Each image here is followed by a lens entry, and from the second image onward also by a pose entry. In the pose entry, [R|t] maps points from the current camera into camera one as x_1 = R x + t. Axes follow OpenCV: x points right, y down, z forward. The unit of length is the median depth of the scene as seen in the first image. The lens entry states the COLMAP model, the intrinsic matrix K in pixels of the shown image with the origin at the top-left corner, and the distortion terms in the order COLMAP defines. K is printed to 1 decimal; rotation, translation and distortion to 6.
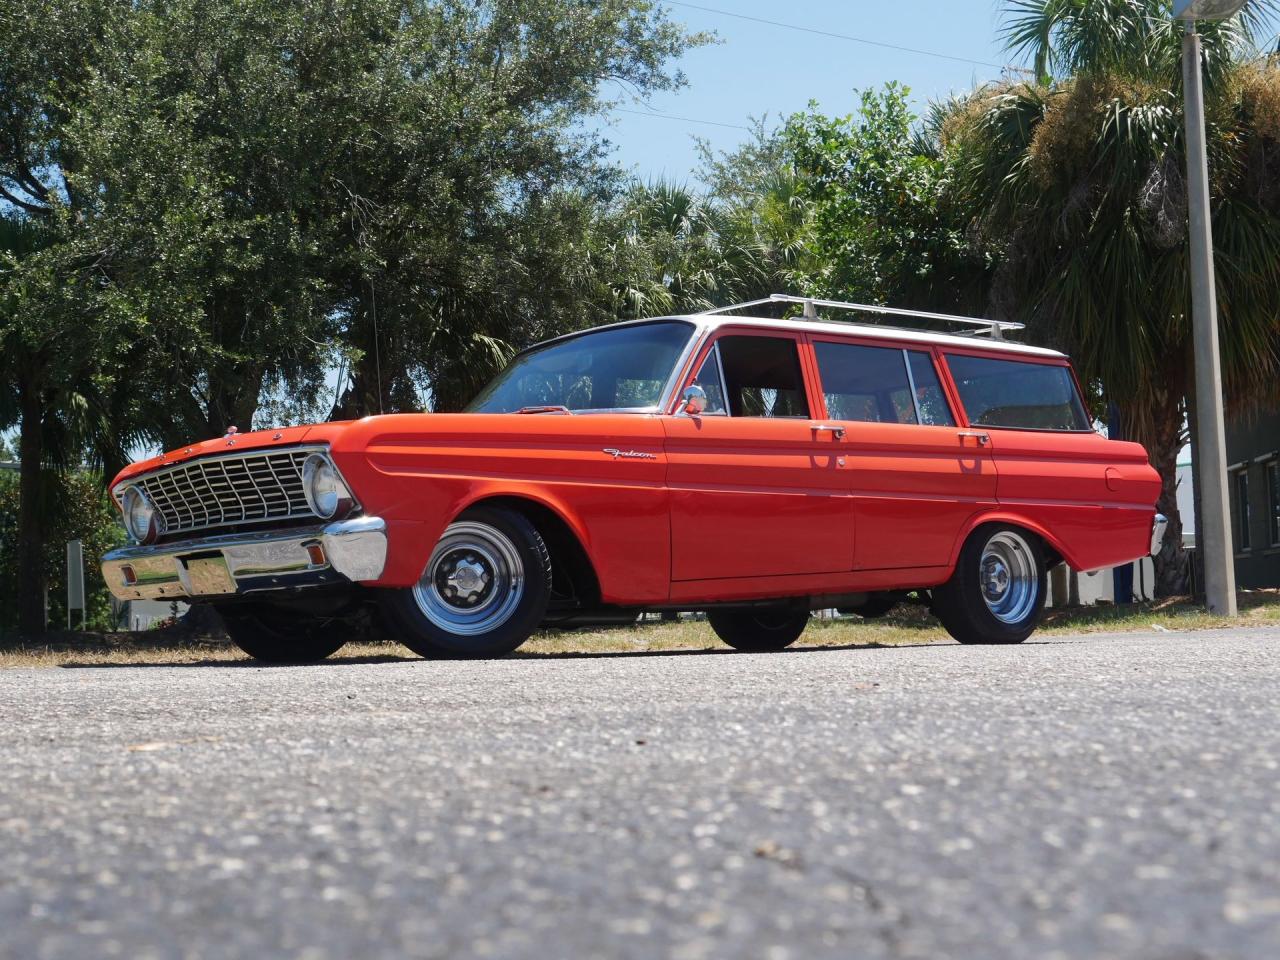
lens RADIAL K [[1776.3, 0, 638.7], [0, 1776.3, 480.3], [0, 0, 1]] dist [-0.005085, -0.004917]
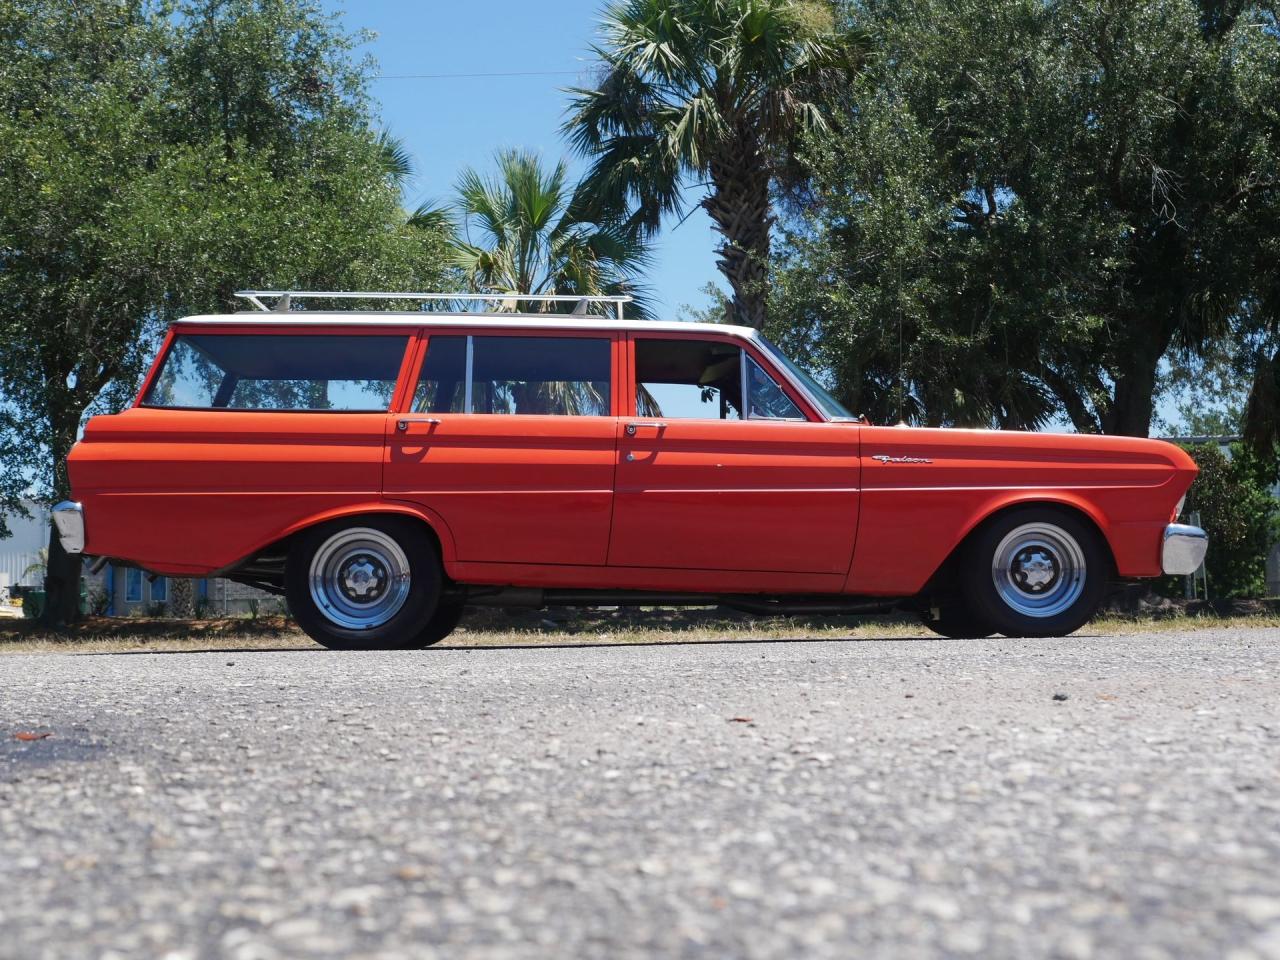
lens RADIAL K [[1750.5, 0, 638.6], [0, 1750.5, 478.6], [0, 0, 1]] dist [-0.031182, 0.037159]
pose [[0.750240, -0.048095, -0.659414, 0.424976], [0.060009, 0.998188, -0.004529, 0.000006], [0.658437, -0.036173, 0.751766, 0.110119]]
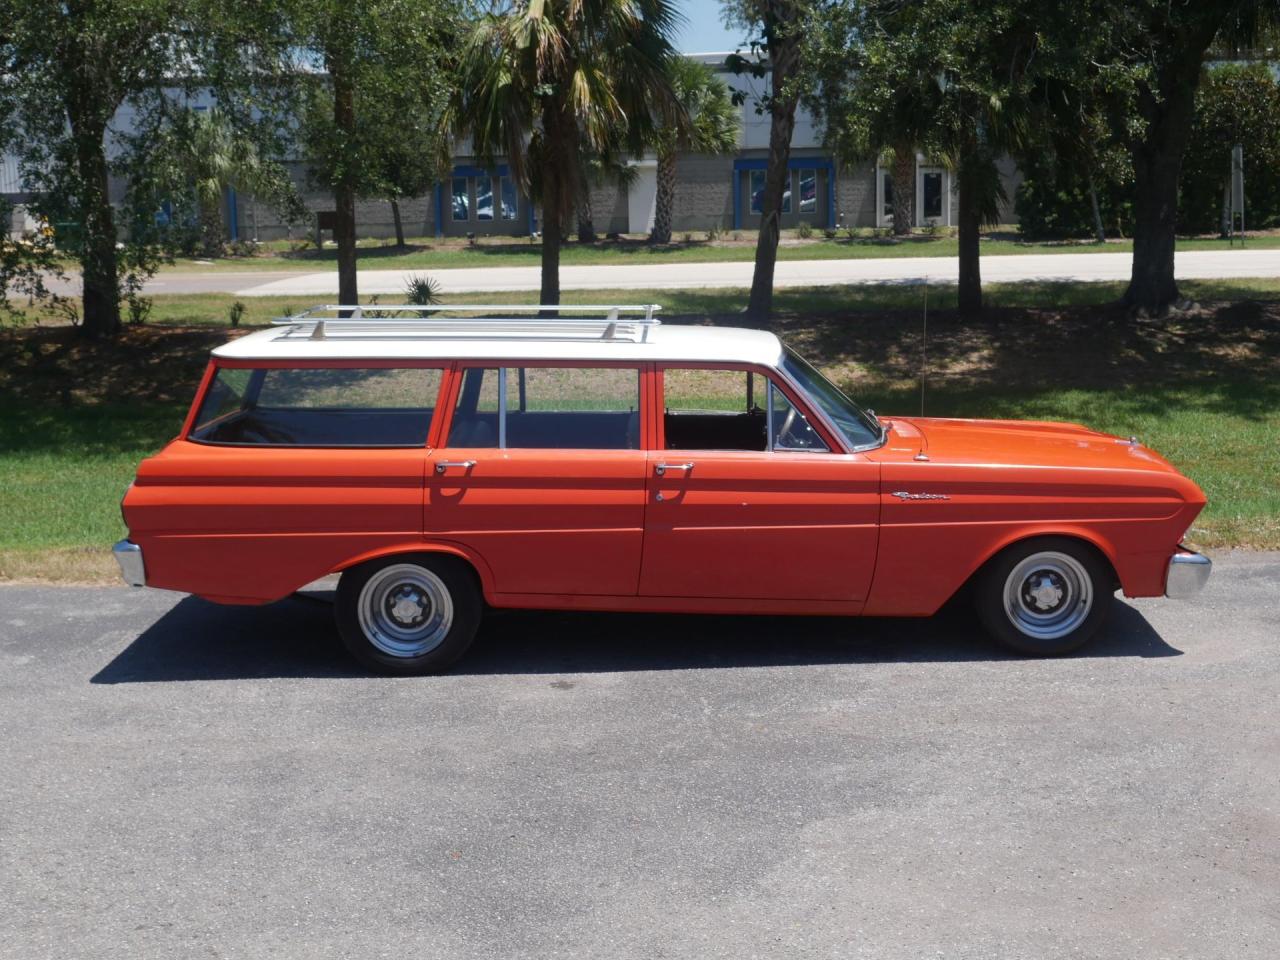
lens RADIAL K [[1752.3, 0, 637.8], [0, 1752.3, 480.7], [0, 0, 1]] dist [-0.027229, 0.009893]
pose [[0.738122, 0.109042, -0.665798, 0.437228], [0.069561, 0.969293, 0.235864, -0.150065], [0.671072, -0.220410, 0.707871, 0.111919]]
